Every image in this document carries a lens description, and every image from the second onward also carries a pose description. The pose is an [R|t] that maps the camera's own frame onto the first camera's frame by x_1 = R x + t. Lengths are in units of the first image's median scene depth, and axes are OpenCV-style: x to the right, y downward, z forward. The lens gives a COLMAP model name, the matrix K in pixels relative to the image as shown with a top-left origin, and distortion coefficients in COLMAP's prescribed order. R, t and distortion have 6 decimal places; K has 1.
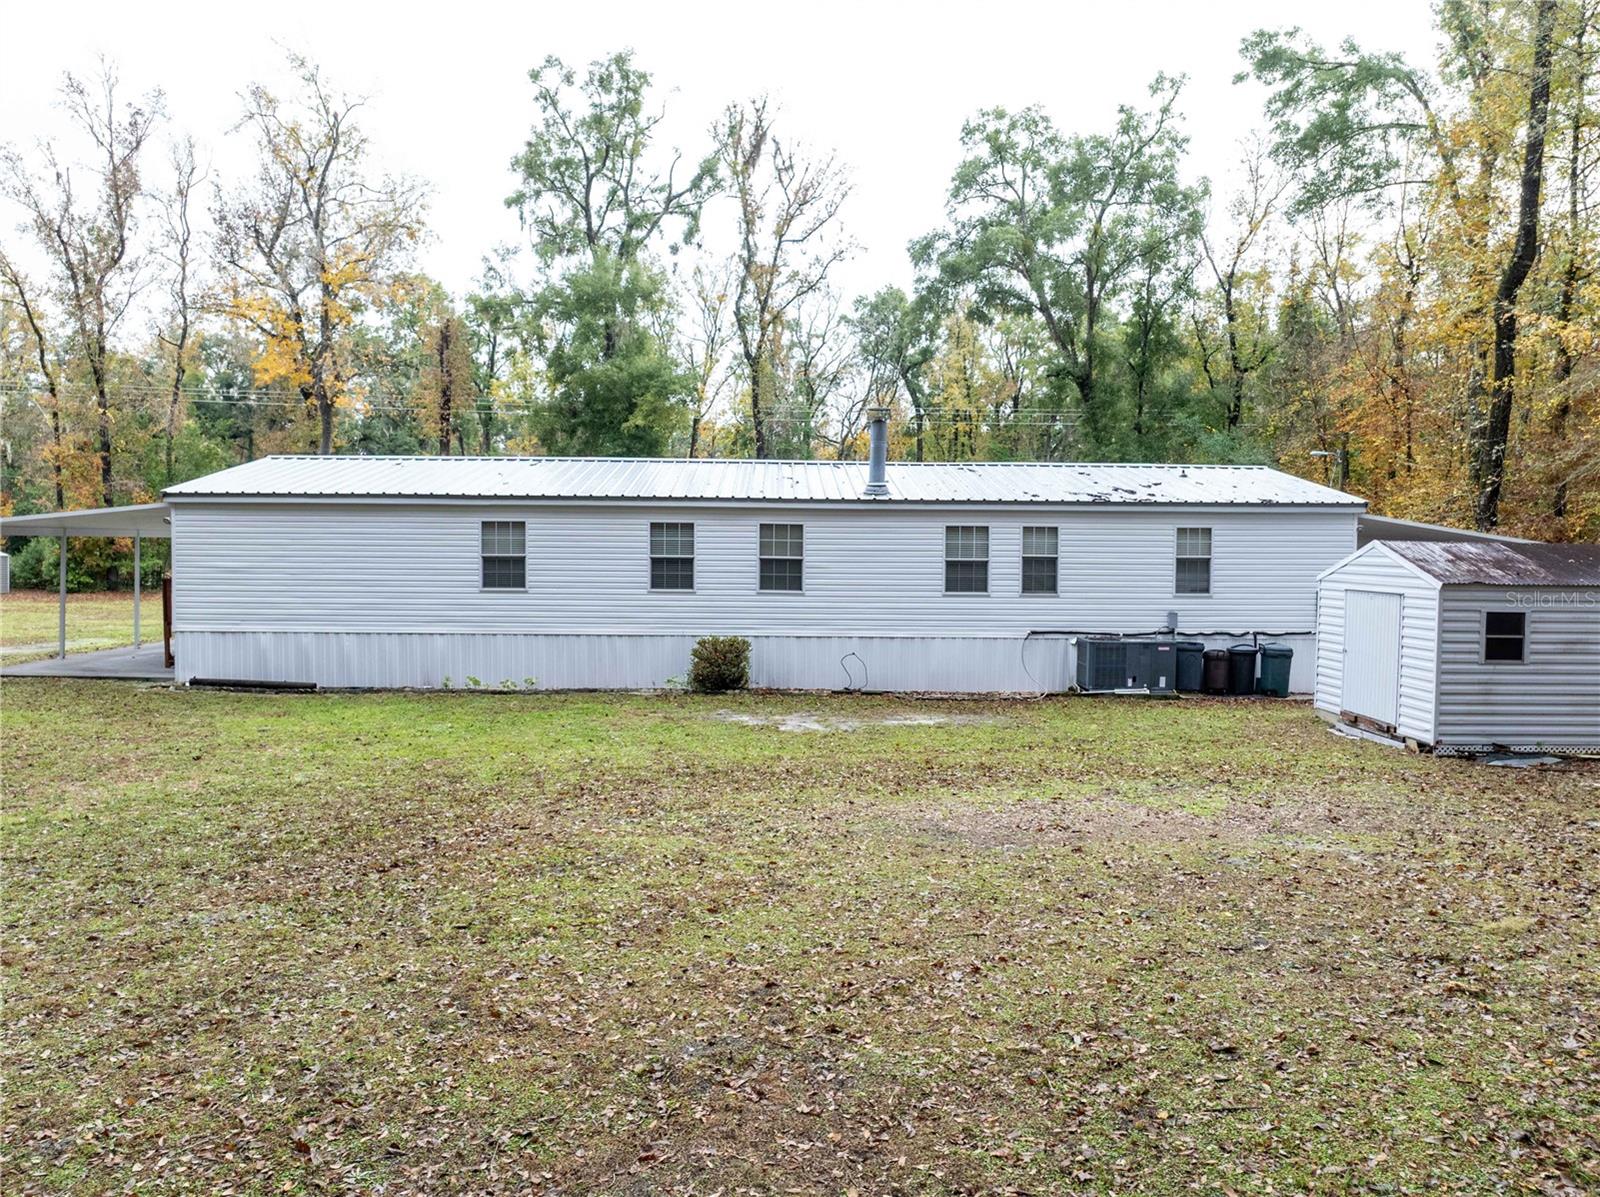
lens RADIAL K [[1137.3, 0, 800.0], [0, 1137.3, 598.5], [0, 0, 1]] dist [-0.068589, 0.045000]
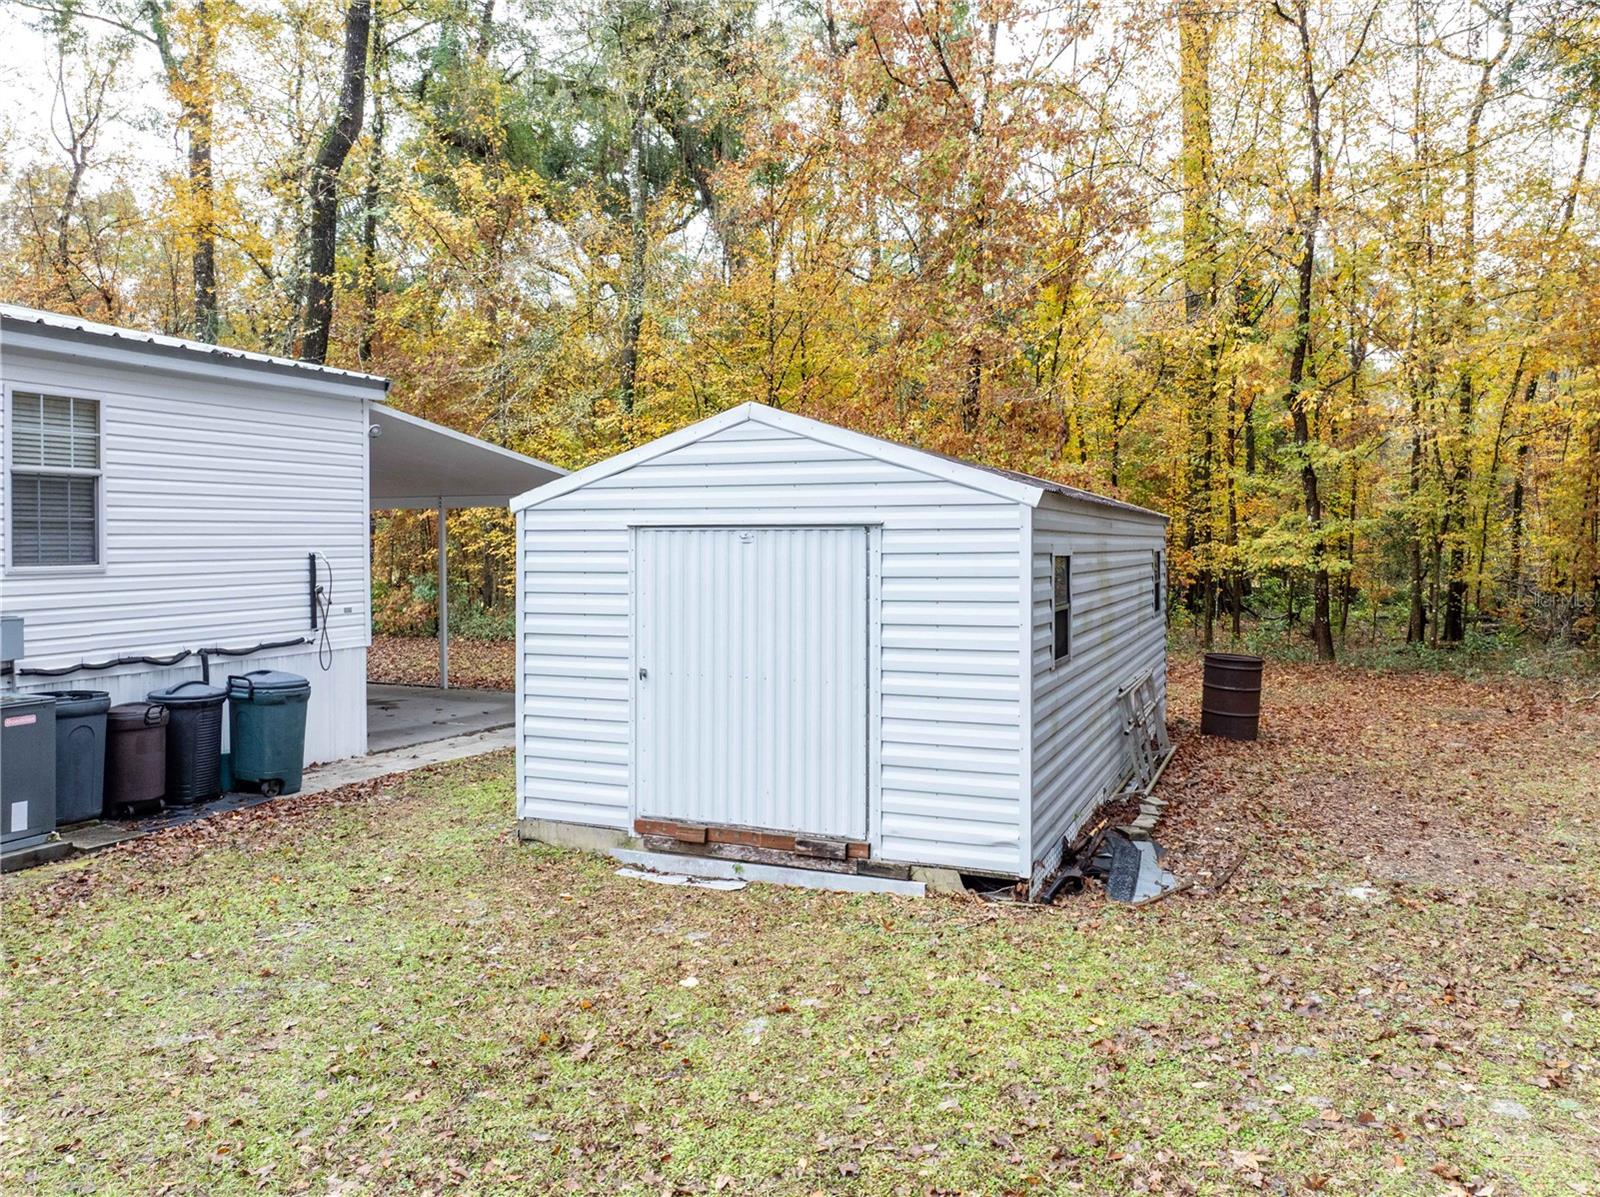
lens RADIAL K [[1149.2, 0, 801.6], [0, 1149.2, 537.8], [0, 0, 1]] dist [-0.071154, 0.042057]
pose [[0.394355, -0.003087, 0.918953, 0.097890], [0.047542, 0.998724, -0.017047, 0.005189], [-0.917728, 0.050411, 0.393998, 0.633671]]
